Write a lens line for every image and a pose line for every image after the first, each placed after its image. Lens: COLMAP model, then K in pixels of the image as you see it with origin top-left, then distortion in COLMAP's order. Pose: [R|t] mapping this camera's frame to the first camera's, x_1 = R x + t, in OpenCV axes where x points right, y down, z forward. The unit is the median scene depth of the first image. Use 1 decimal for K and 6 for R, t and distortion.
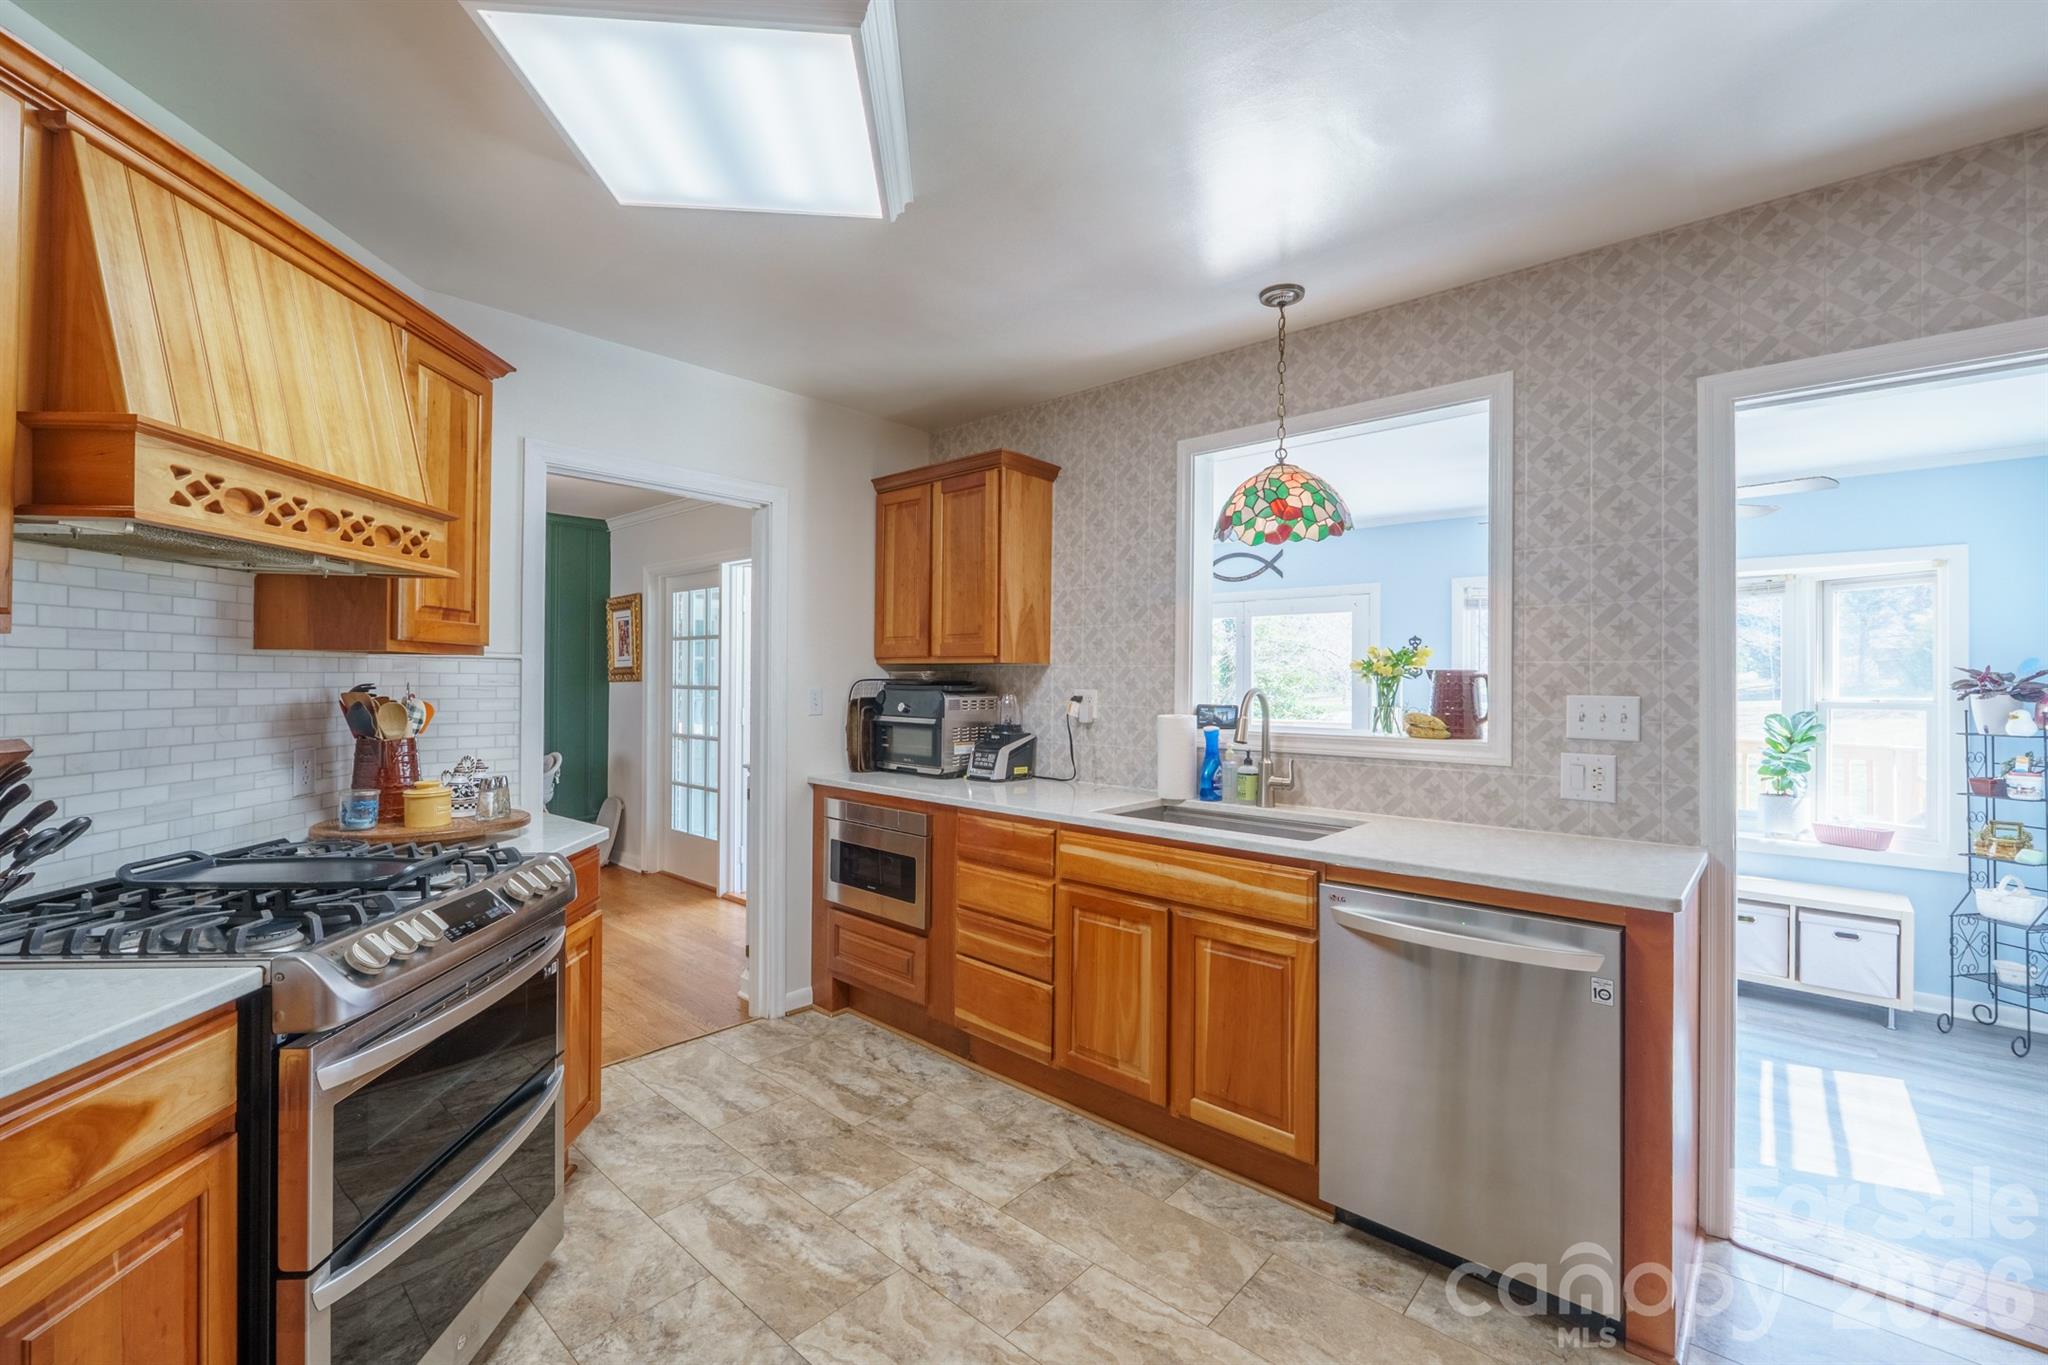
lens RADIAL K [[862.5, 0, 1012.6], [0, 862.5, 679.0], [0, 0, 1]] dist [-0.005083, -0.000846]
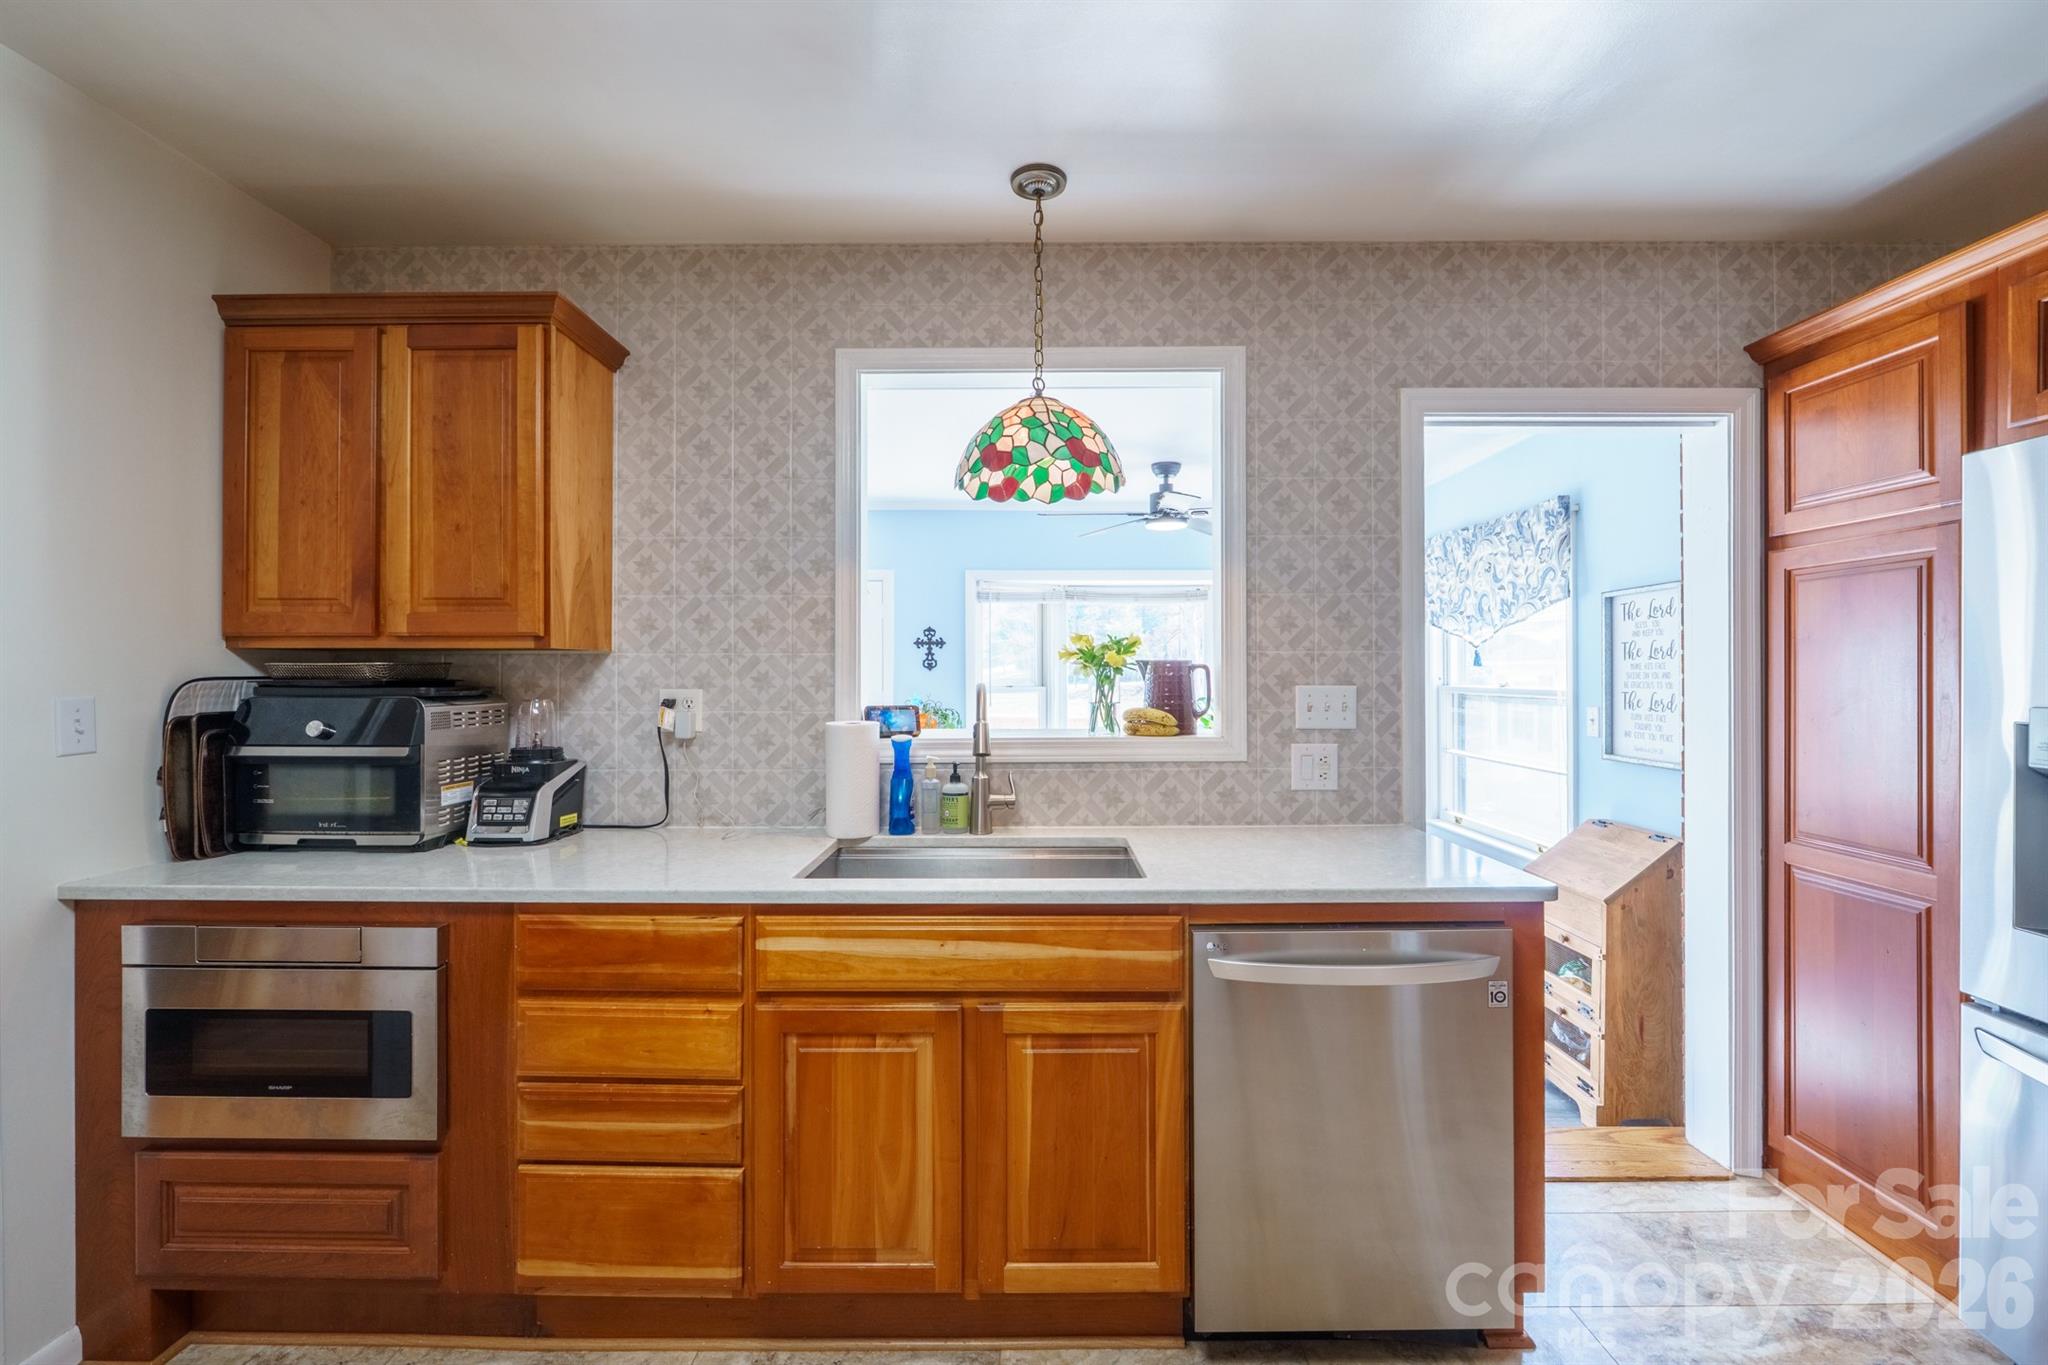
lens RADIAL K [[862.5, 0, 1029.0], [0, 862.5, 677.1], [0, 0, 1]] dist [-0.005083, -0.000846]
pose [[0.738205, -0.011458, 0.674479, -0.217279], [0.007222, 0.999933, 0.009082, -0.001895], [-0.674538, -0.001833, 0.738238, 0.407468]]
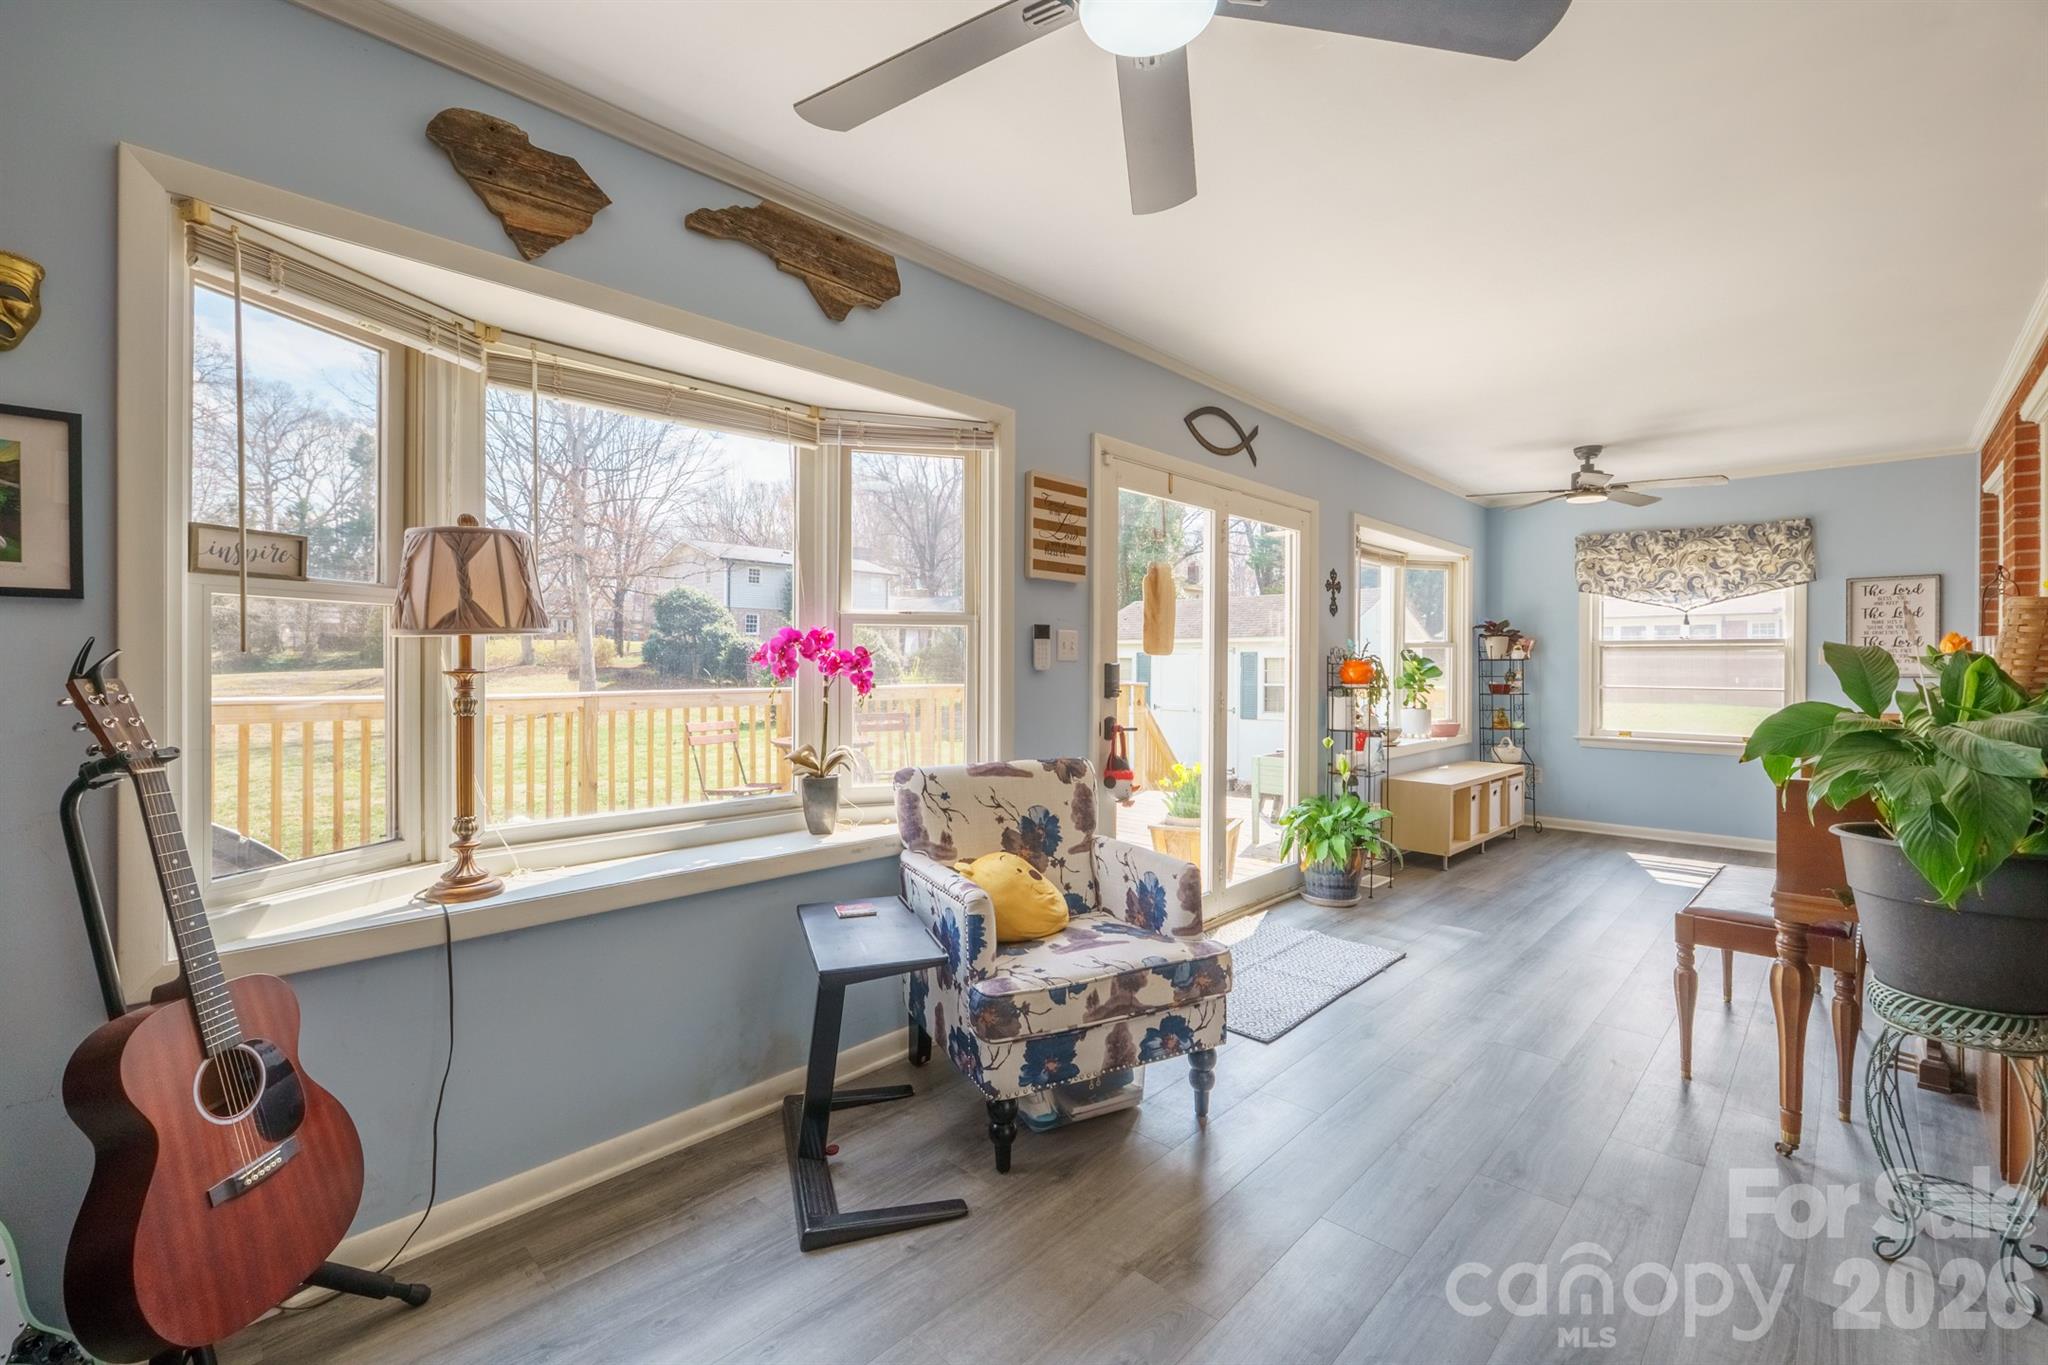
lens RADIAL K [[862.5, 0, 1022.5], [0, 862.5, 669.0], [0, 0, 1]] dist [-0.005083, -0.000846]
pose [[0.032684, -0.011876, 0.999395, -0.586485], [-0.002903, 0.999924, 0.011977, 0.047914], [-0.999462, -0.003293, 0.032647, 1.594009]]
